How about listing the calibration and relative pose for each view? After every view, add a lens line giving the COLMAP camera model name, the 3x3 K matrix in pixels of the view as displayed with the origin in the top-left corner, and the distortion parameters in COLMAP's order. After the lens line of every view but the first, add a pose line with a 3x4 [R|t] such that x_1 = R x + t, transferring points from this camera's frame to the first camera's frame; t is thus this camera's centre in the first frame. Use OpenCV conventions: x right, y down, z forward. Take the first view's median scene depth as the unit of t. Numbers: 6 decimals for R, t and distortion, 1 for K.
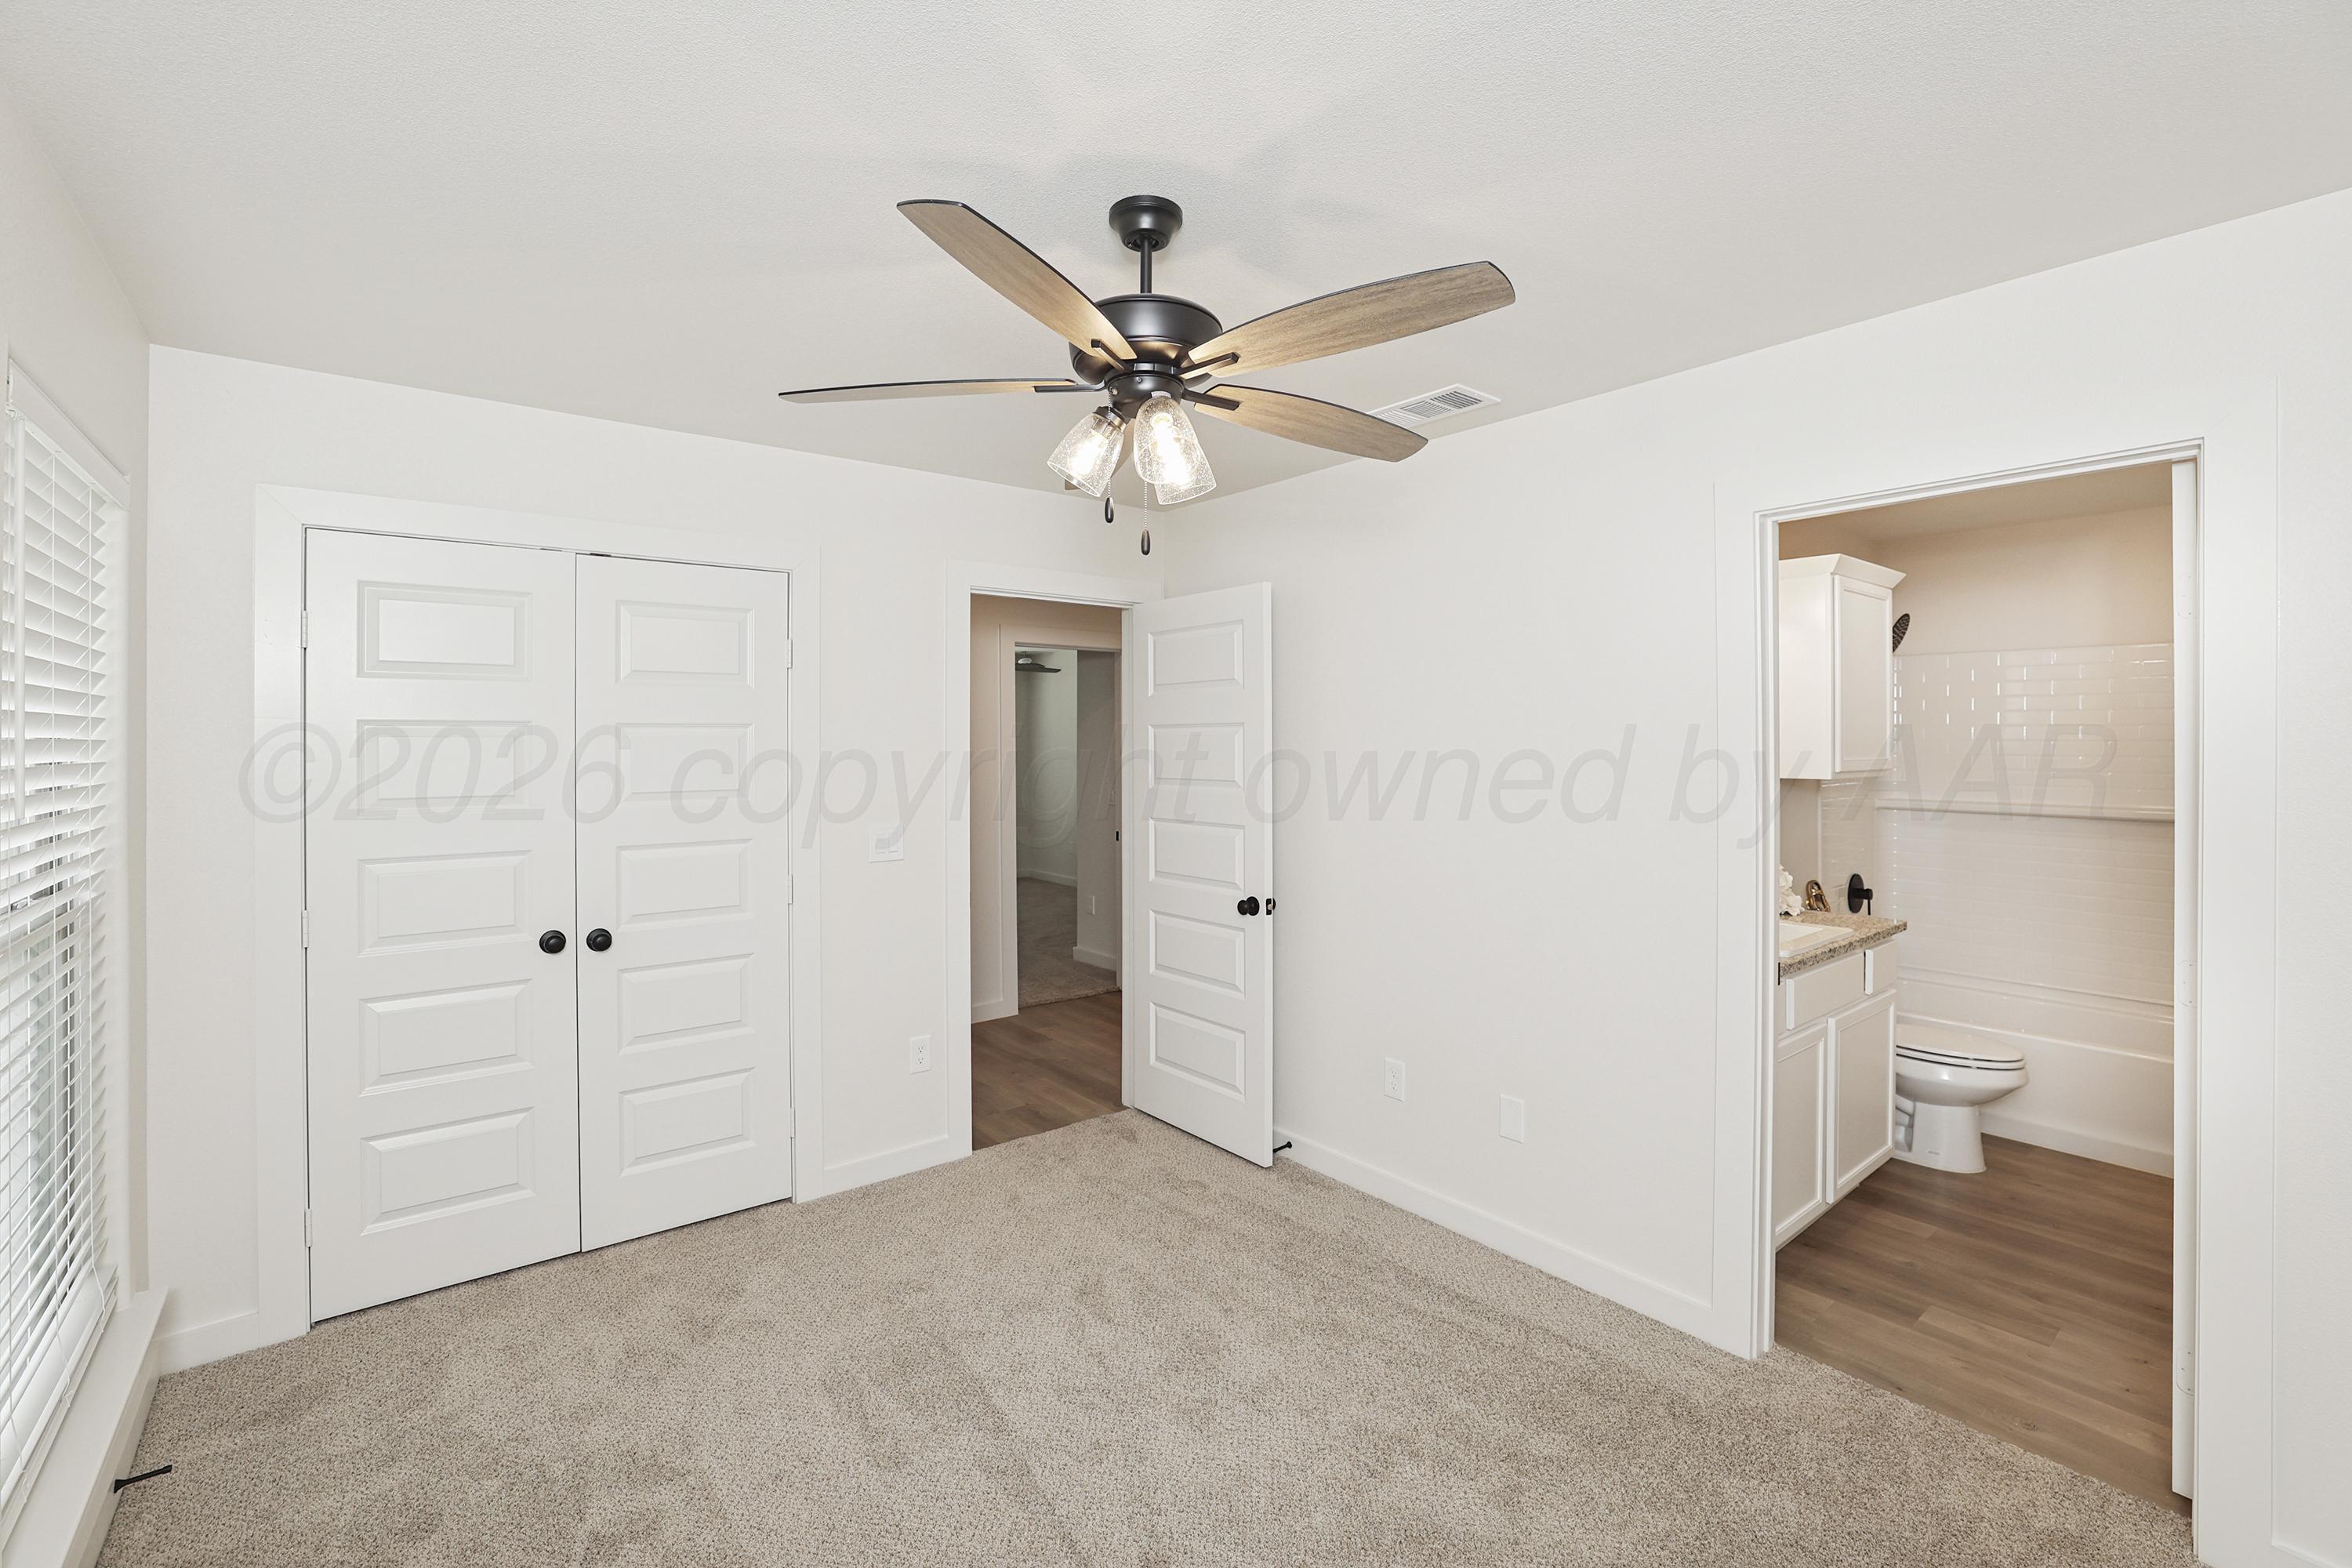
lens RADIAL K [[1015.7, 0, 1193.7], [0, 1015.7, 751.3], [0, 0, 1]] dist [-0.036483, 0.011949]
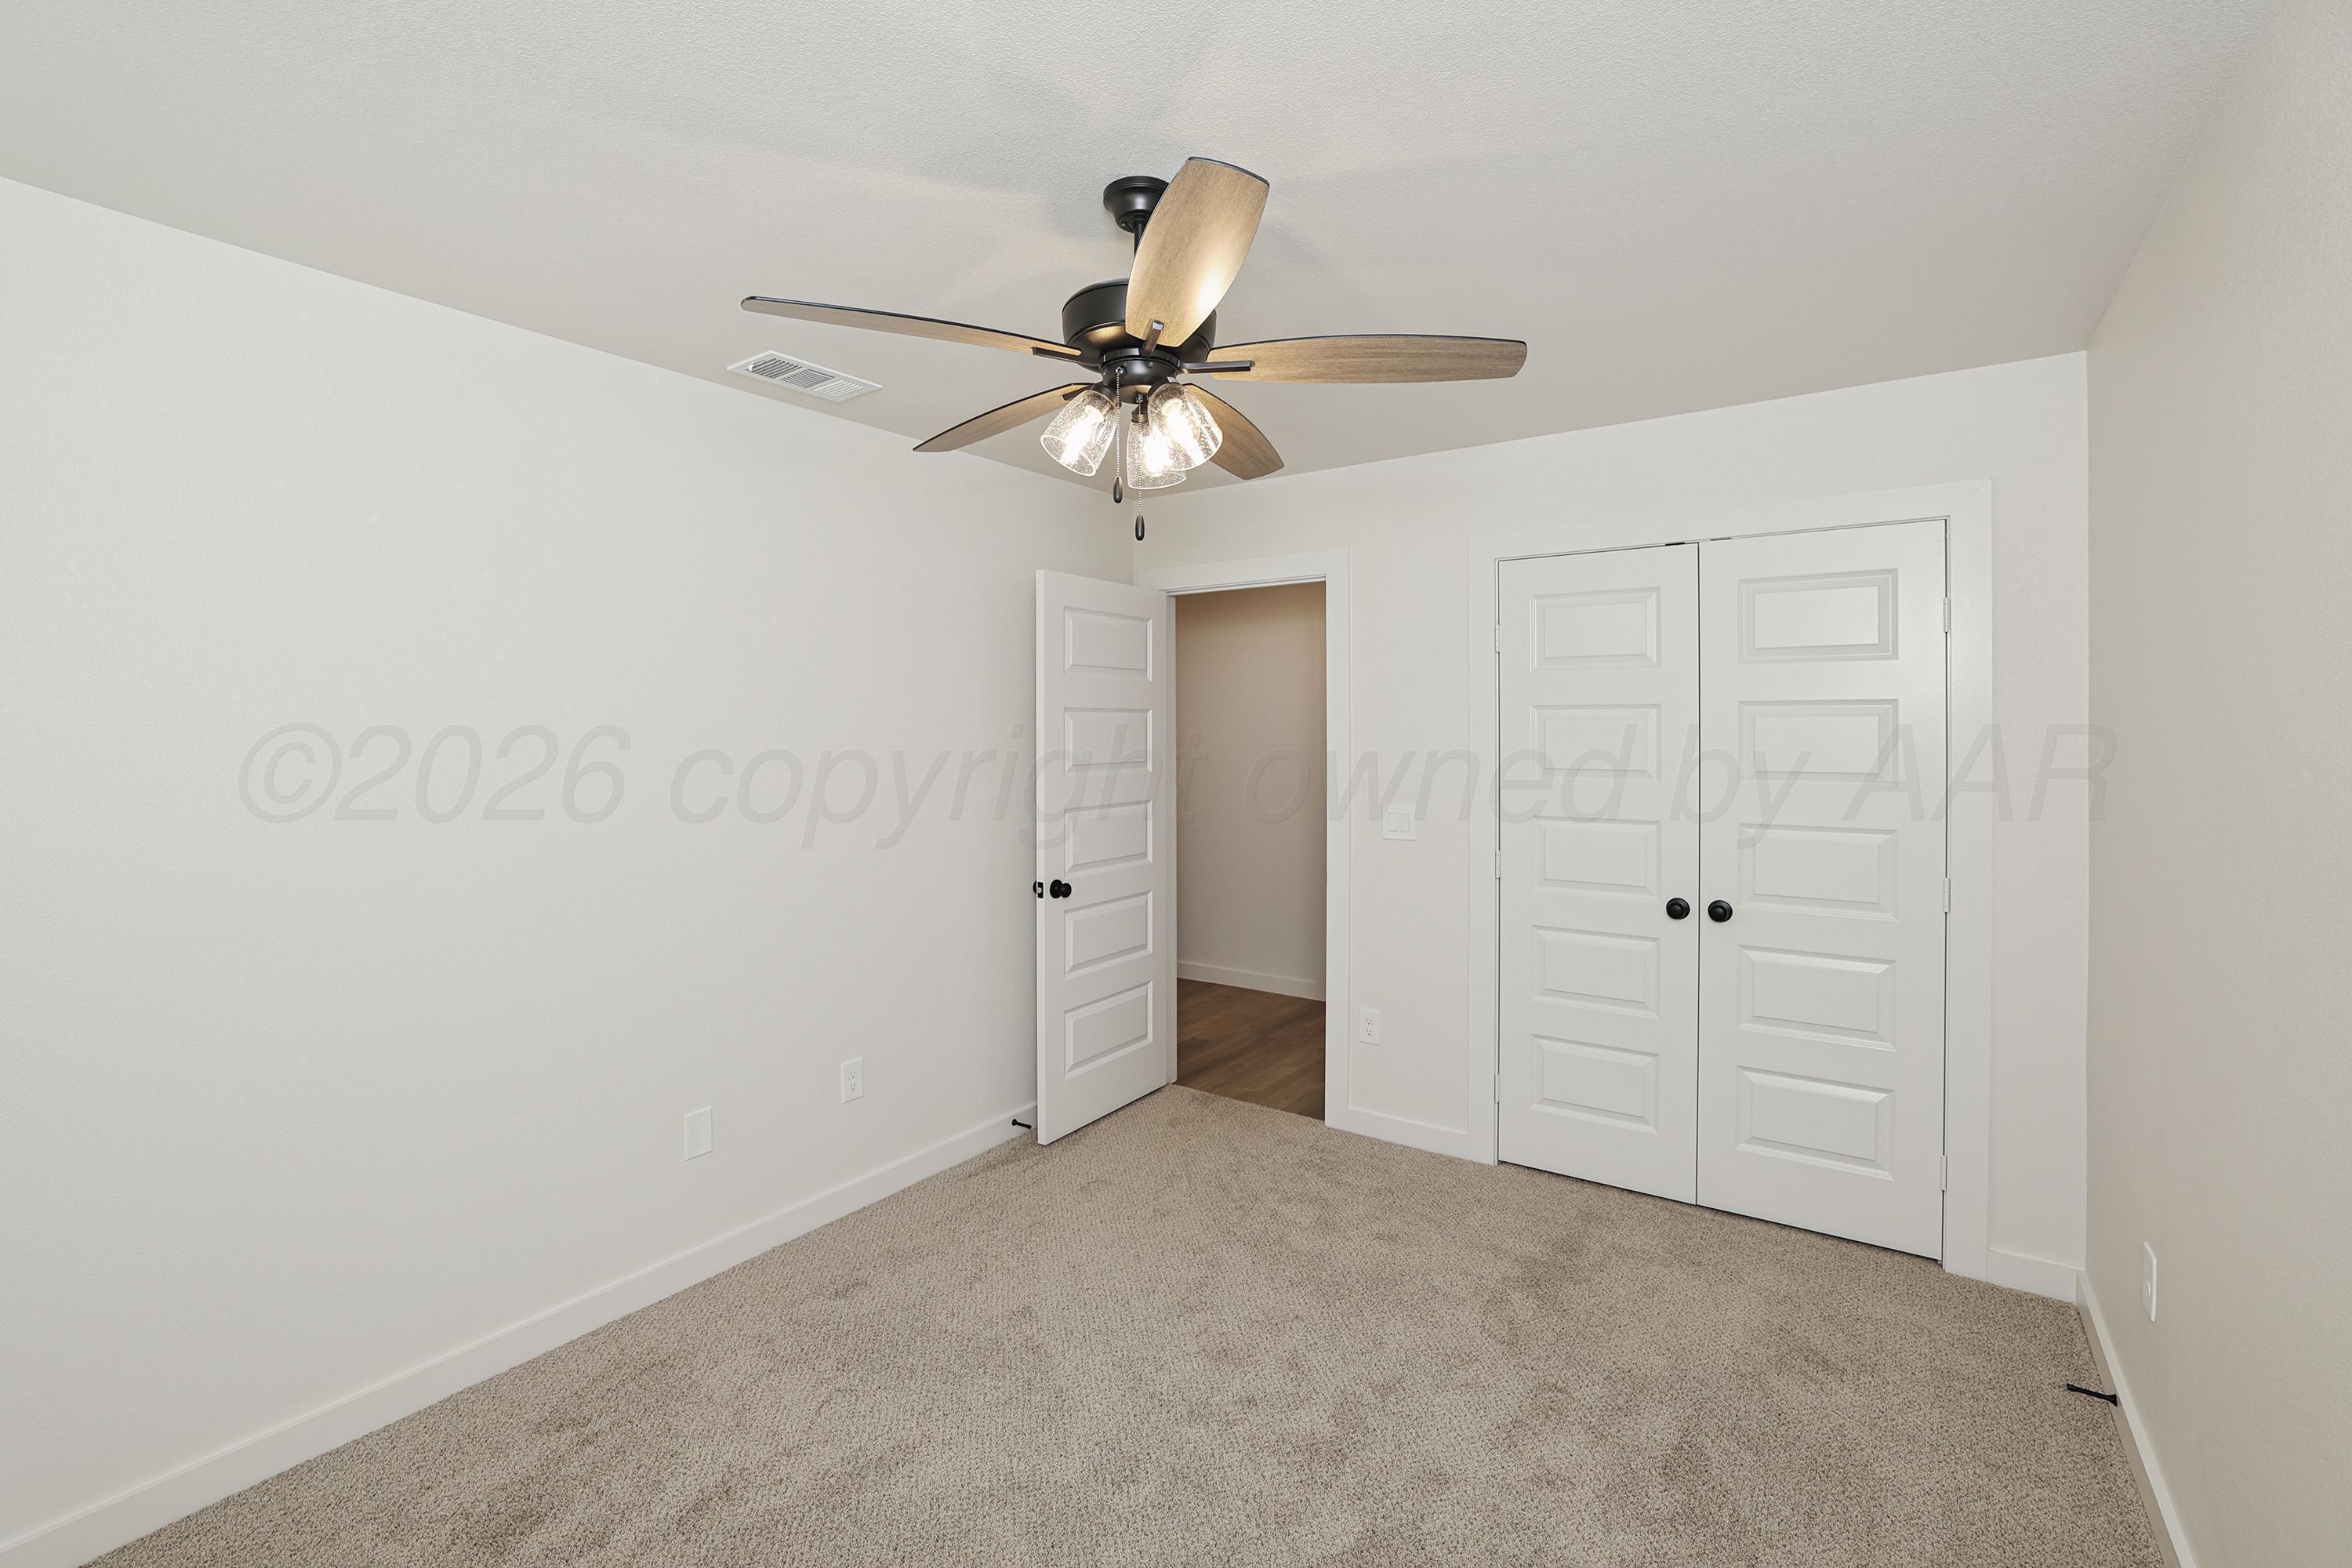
lens RADIAL K [[1015.7, 0, 1193.7], [0, 1015.7, 751.3], [0, 0, 1]] dist [-0.036483, 0.011949]
pose [[0.286521, 0.019687, -0.957872, 0.268453], [0.002670, 0.999769, 0.021347, -0.001399], [0.958070, -0.008674, 0.286402, 0.217121]]
